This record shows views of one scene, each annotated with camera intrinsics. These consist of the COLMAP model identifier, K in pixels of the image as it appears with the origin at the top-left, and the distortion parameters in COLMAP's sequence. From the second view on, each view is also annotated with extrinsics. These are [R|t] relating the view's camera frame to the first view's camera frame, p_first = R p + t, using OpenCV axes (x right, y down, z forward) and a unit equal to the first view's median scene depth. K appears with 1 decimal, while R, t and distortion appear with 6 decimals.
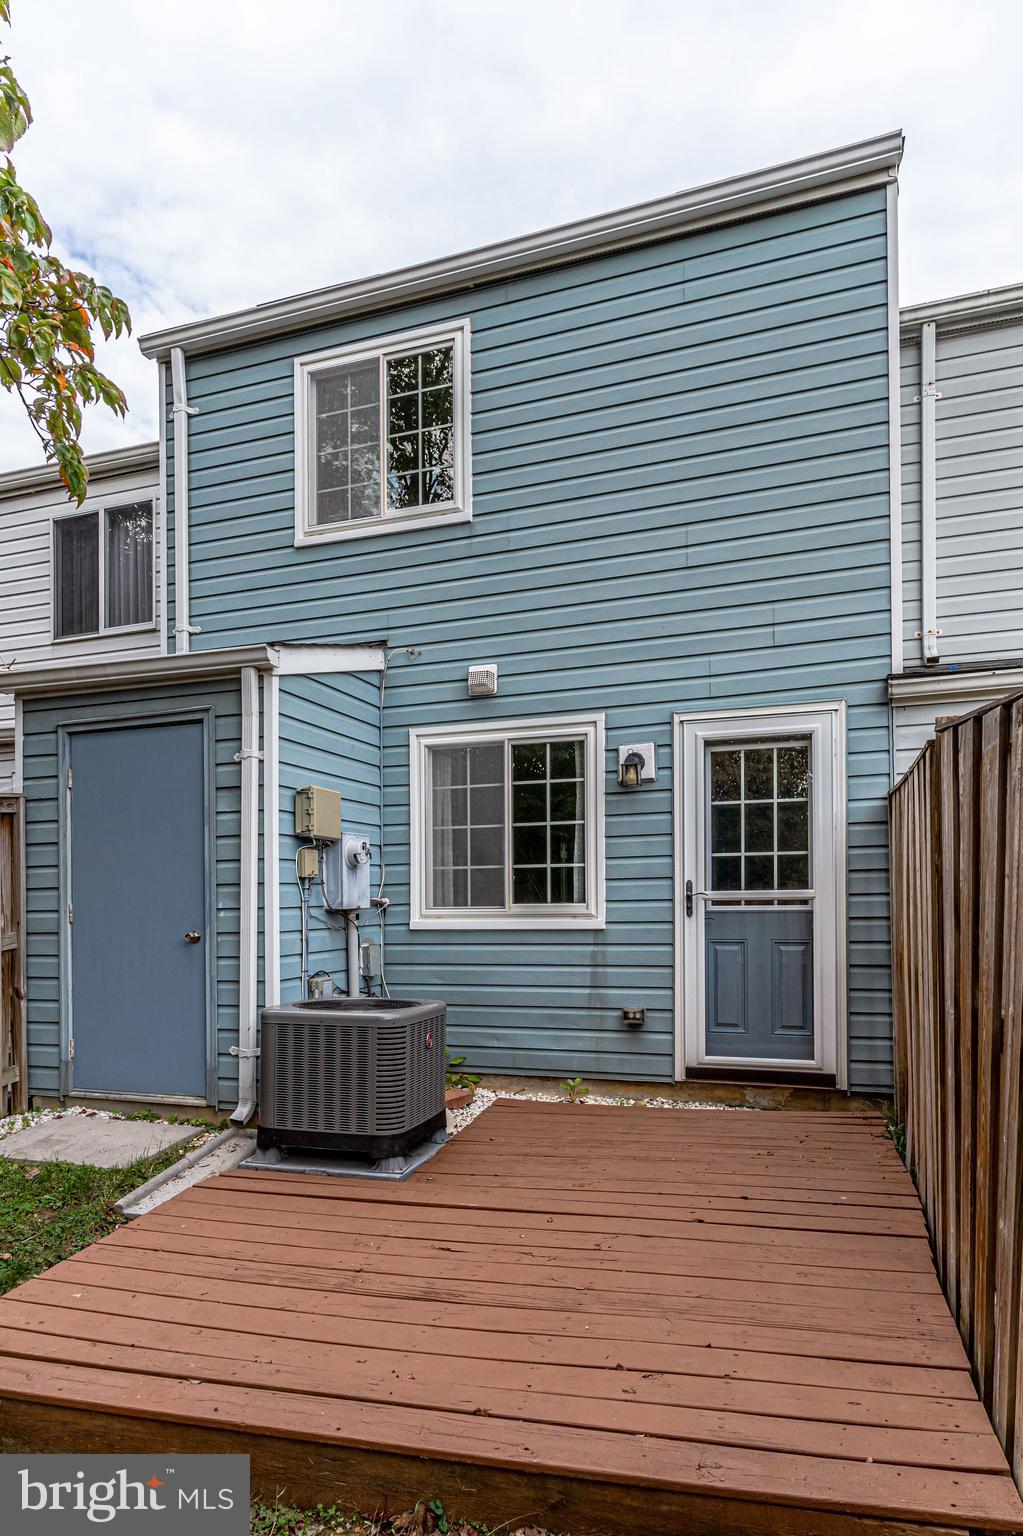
lens RADIAL K [[1011.9, 0, 509.1], [0, 1011.9, 900.6], [0, 0, 1]] dist [0.007799, -0.000306]
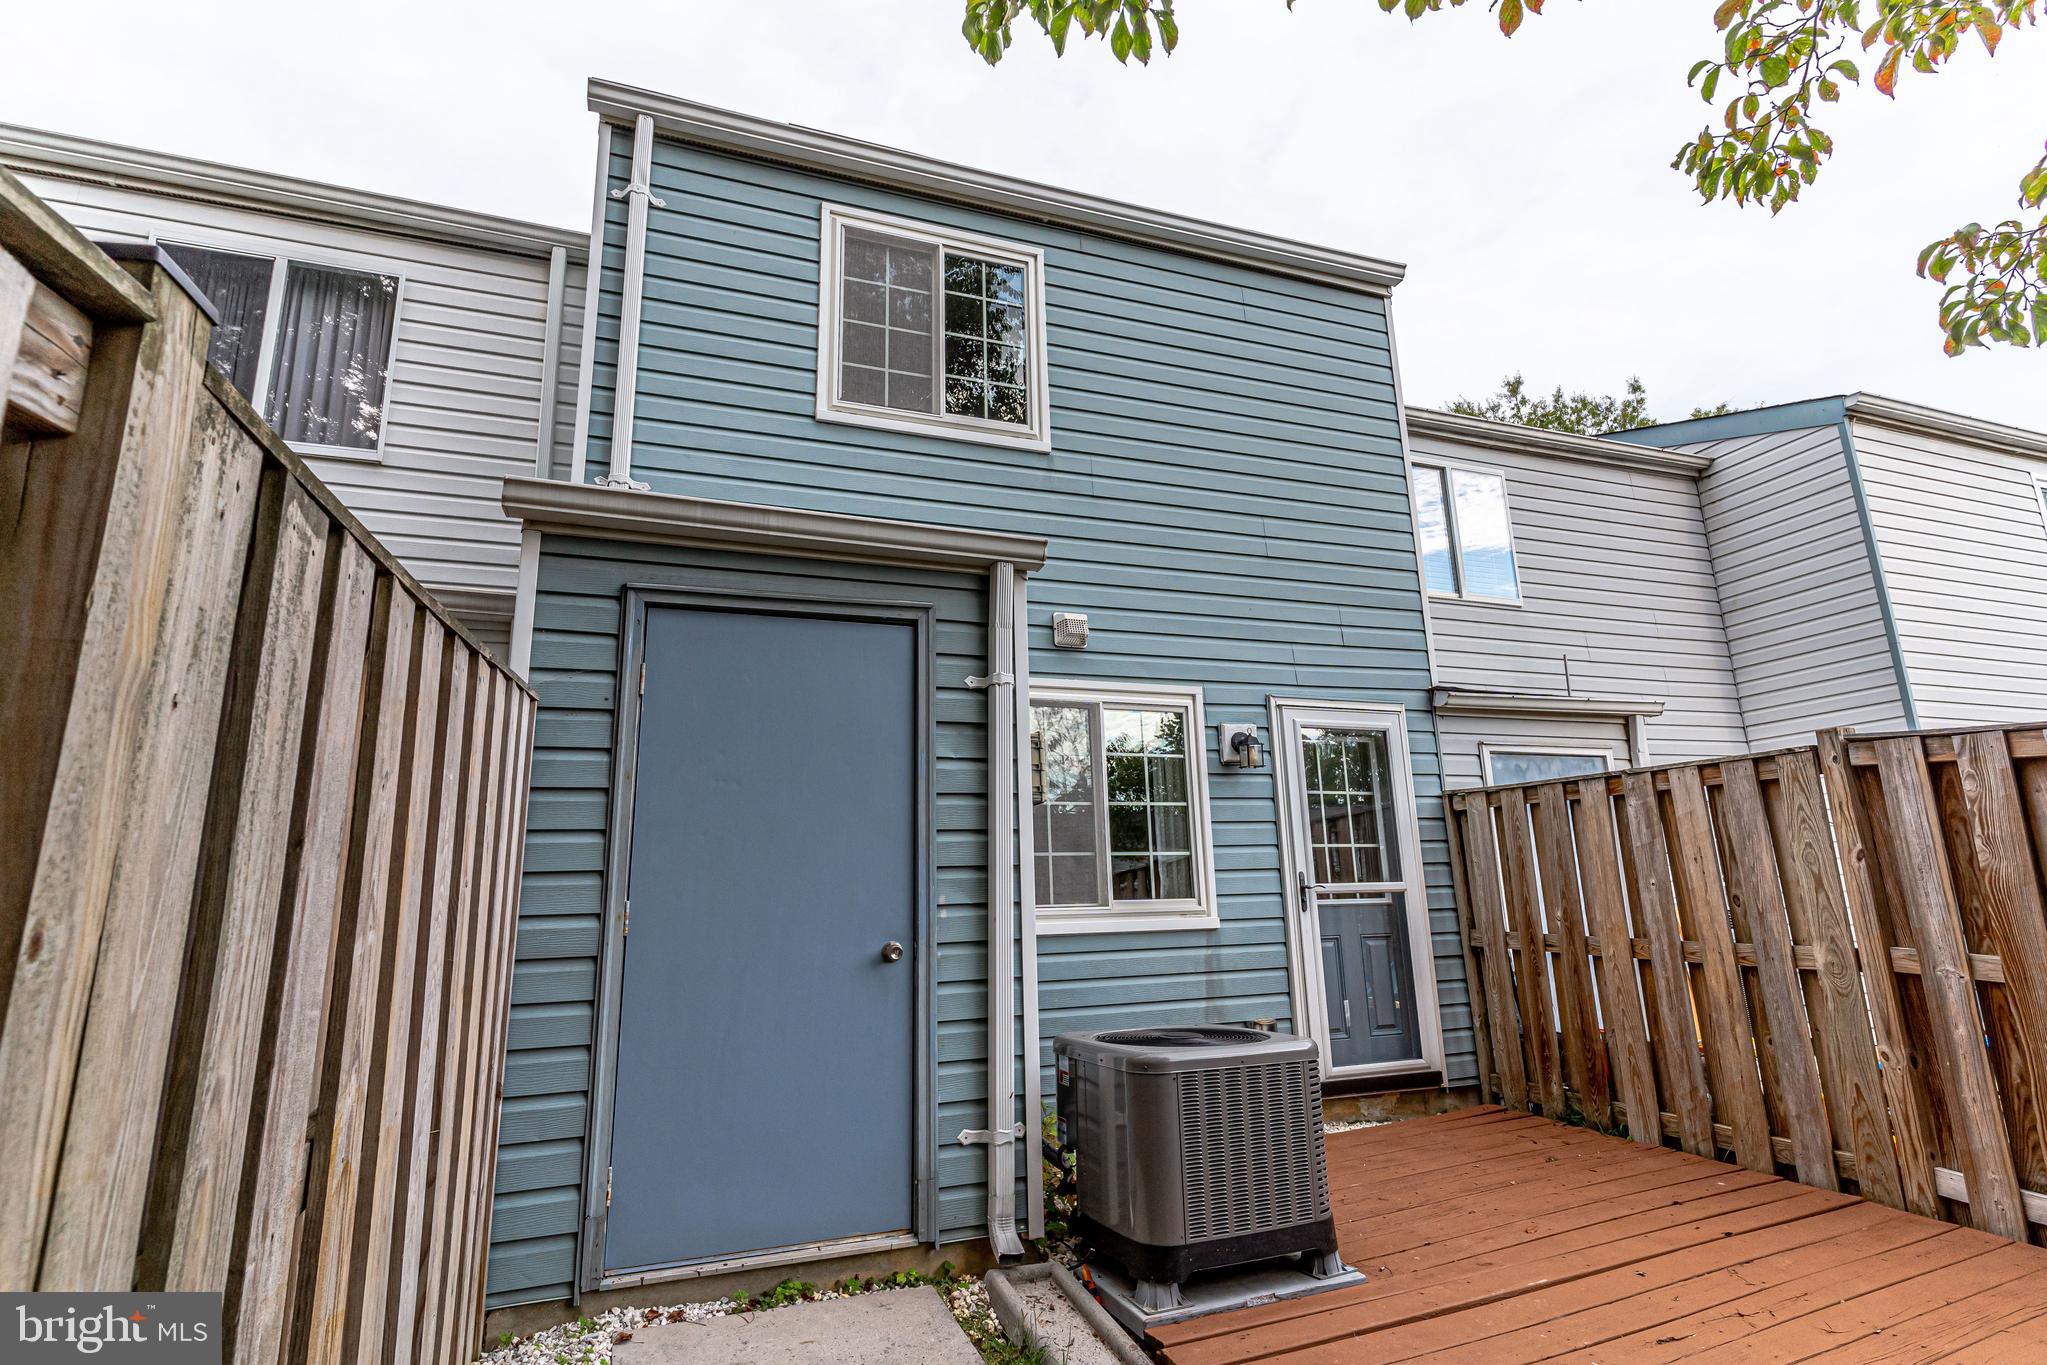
lens RADIAL K [[1039.9, 0, 1046.4], [0, 1039.9, 667.4], [0, 0, 1]] dist [0.005941, -0.001476]
pose [[0.747665, 0.140728, 0.648993, -0.649436], [0.017142, 0.972872, -0.230706, 0.013754], [-0.663854, 0.183616, 0.724971, 0.416226]]
